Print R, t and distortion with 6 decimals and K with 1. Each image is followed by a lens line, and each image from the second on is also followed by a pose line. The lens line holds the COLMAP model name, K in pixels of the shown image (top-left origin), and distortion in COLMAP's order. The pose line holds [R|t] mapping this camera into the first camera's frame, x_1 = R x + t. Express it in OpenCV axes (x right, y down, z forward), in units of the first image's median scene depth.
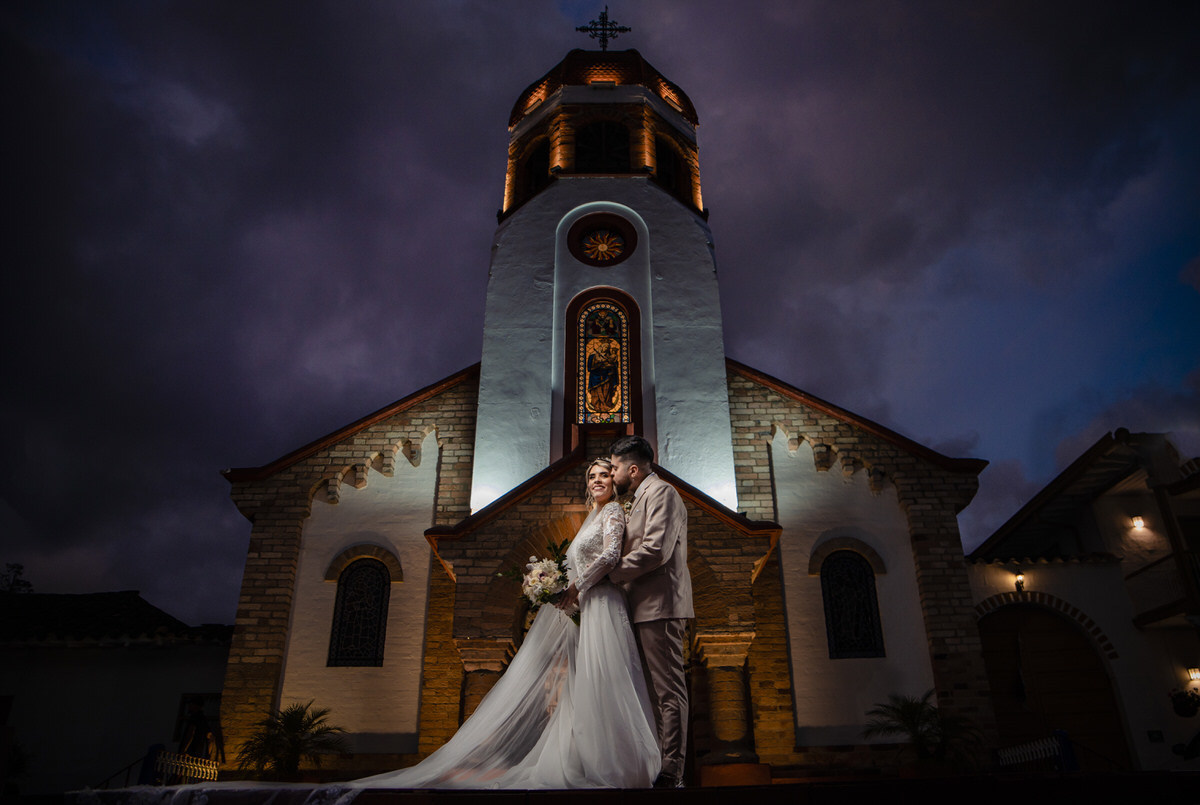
lens RADIAL K [[839.9, 0, 604.5], [0, 839.9, 394.8], [0, 0, 1]] dist [-0.058339, 0.026893]
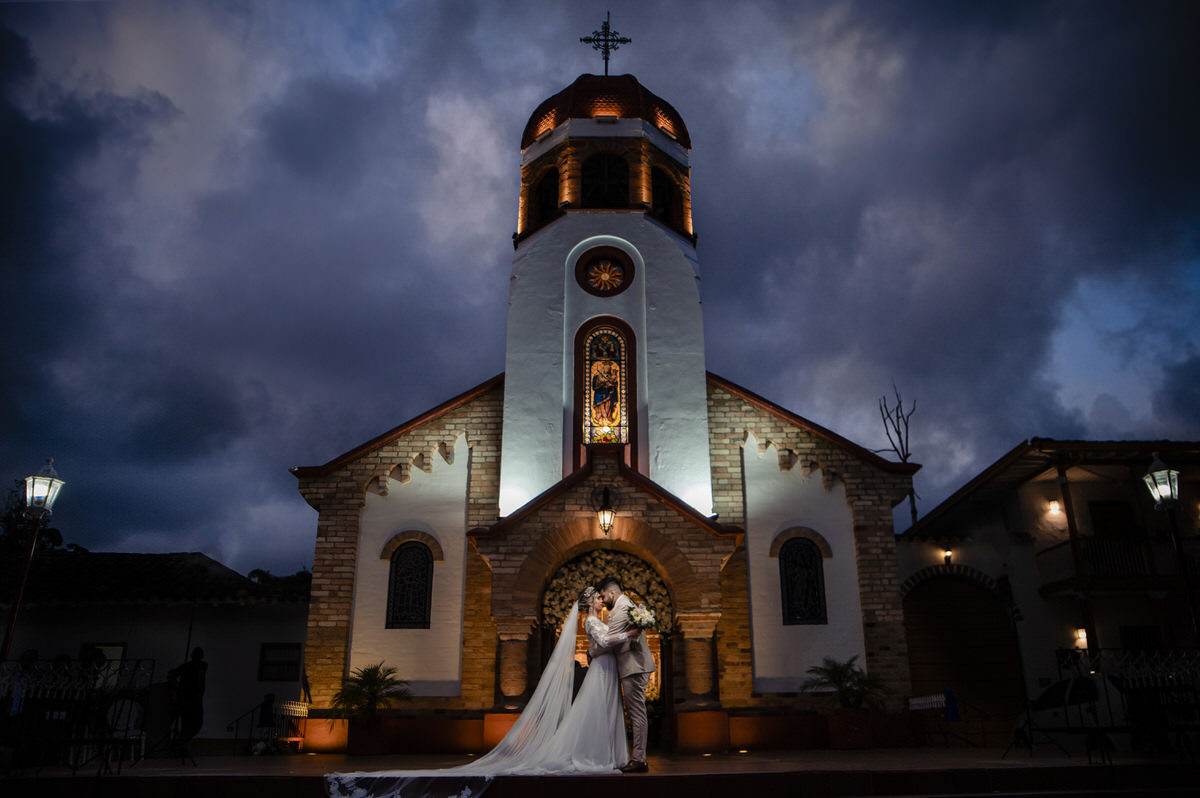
lens RADIAL K [[853.5, 0, 599.1], [0, 853.5, 406.9], [0, 0, 1]] dist [-0.034224, -0.027523]
pose [[0.999975, 0.006979, 0.001235, -0.011959], [-0.007077, 0.992671, 0.120639, -0.152878], [-0.000384, -0.120644, 0.992696, -0.224083]]
